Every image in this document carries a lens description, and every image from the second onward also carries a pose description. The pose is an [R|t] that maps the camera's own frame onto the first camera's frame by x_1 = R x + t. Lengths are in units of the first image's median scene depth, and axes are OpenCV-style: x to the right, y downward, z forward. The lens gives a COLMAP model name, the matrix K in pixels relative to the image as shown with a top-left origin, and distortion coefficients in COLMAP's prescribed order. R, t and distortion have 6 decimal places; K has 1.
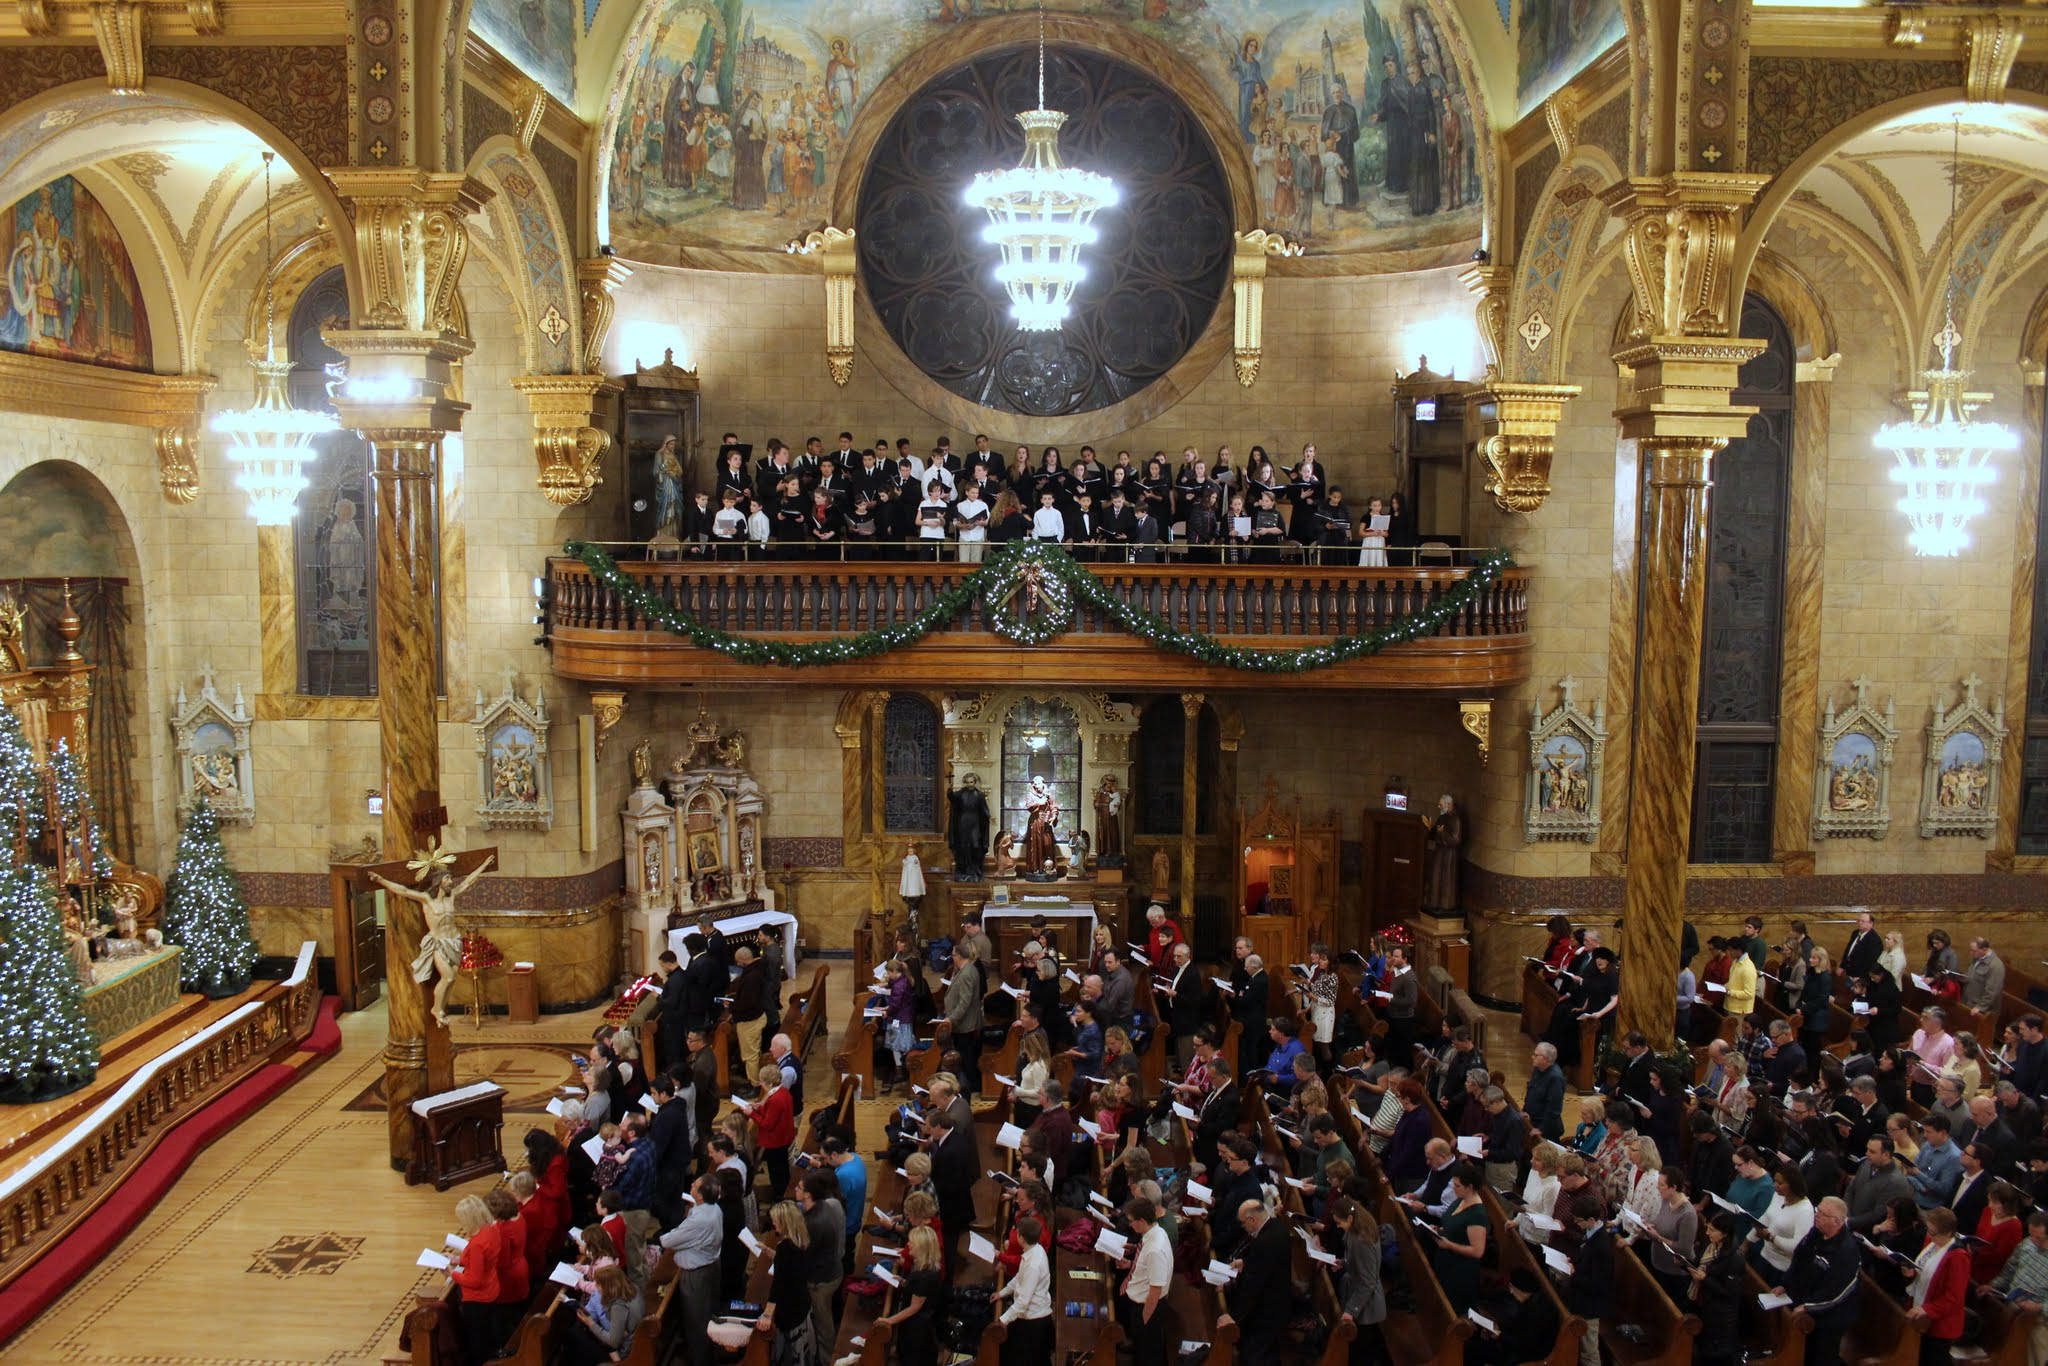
lens RADIAL K [[1665.4, 0, 1024.0], [0, 1665.4, 683.0], [0, 0, 1]] dist [-0.079131, 0.006083]
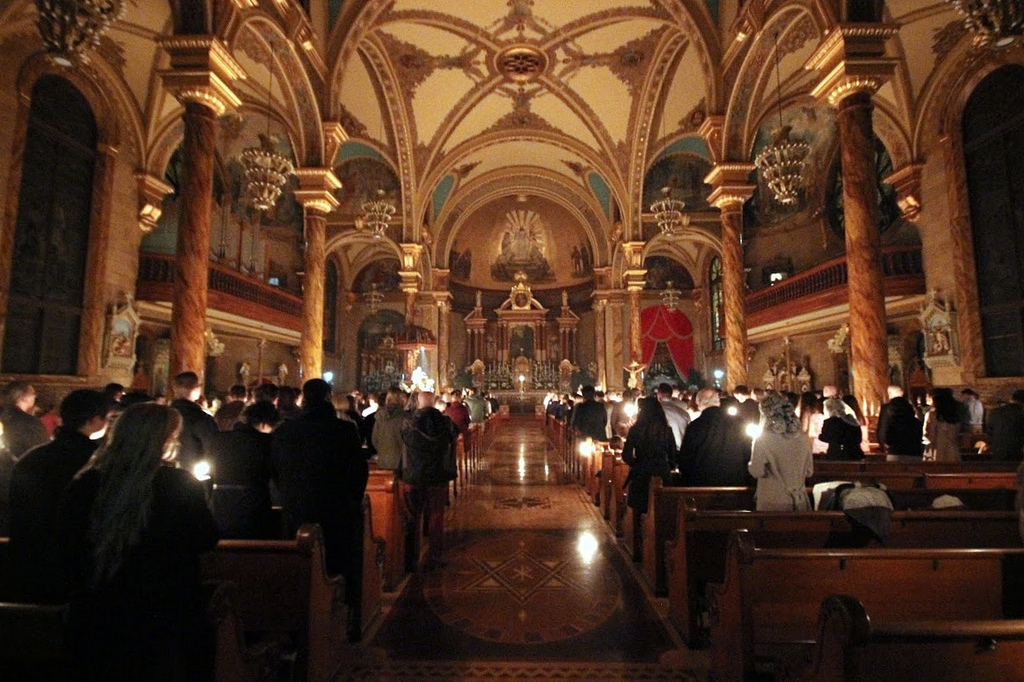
lens RADIAL K [[488.9, 0, 512.0], [0, 488.9, 341.0], [0, 0, 1]] dist [-0.012371, 0.000178]
pose [[-0.012011, -0.107204, -0.994164, 0.946889], [-0.096479, 0.989722, -0.105560, 0.181408], [0.995263, 0.094648, -0.022230, 0.471963]]
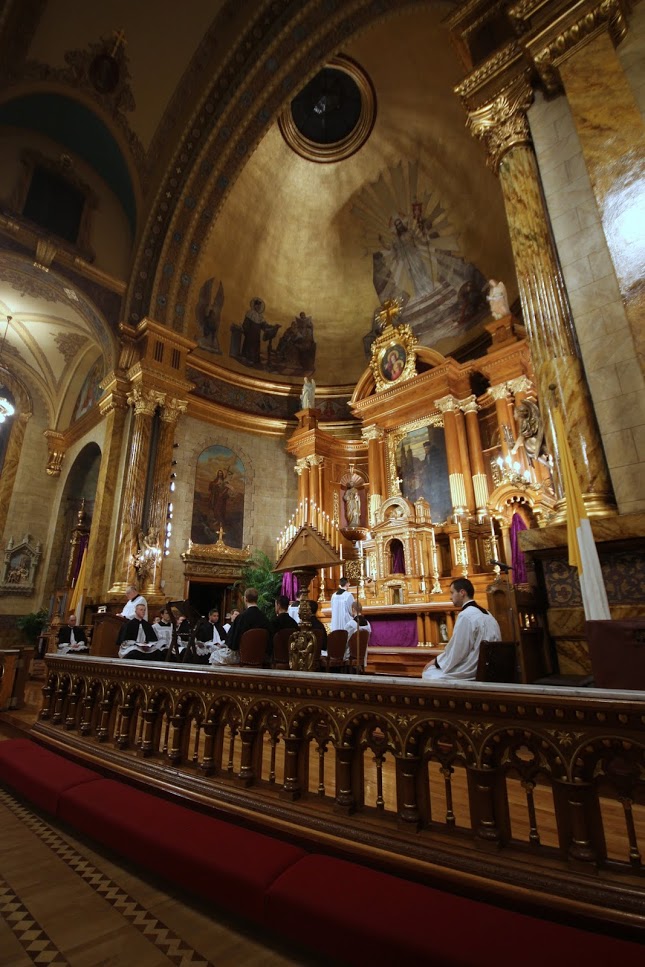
lens RADIAL K [[450.6, 0, 322.5], [0, 450.6, 483.5], [0, 0, 1]] dist [0.001321, 0.000072]
pose [[-0.676549, -0.233595, -0.698365, -0.301927], [-0.064688, 0.963540, -0.259626, 0.178074], [0.733551, -0.130474, -0.666993, 0.772852]]
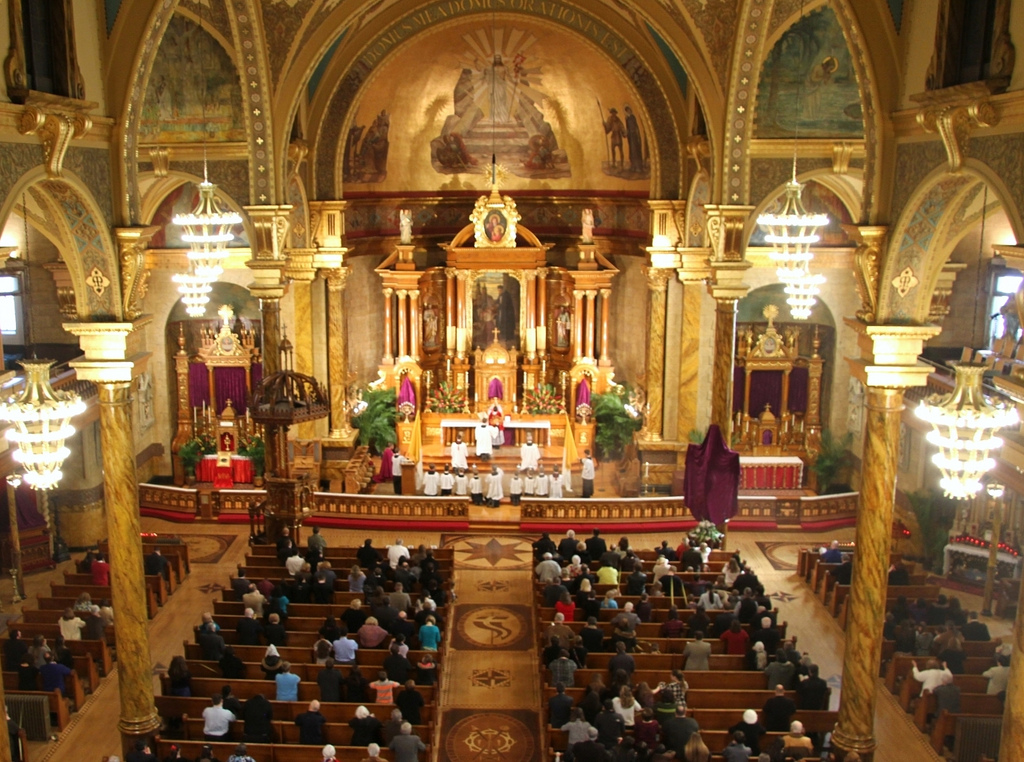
lens RADIAL K [[1094.2, 0, 437.0], [0, 1094.2, 384.0], [0, 0, 1]] dist [-0.129625, 0.192302]
pose [[-0.047245, 0.185609, -0.981487, 1.089241], [-0.092567, 0.977543, 0.189319, -0.229619], [0.994585, 0.099797, -0.029003, 0.433745]]
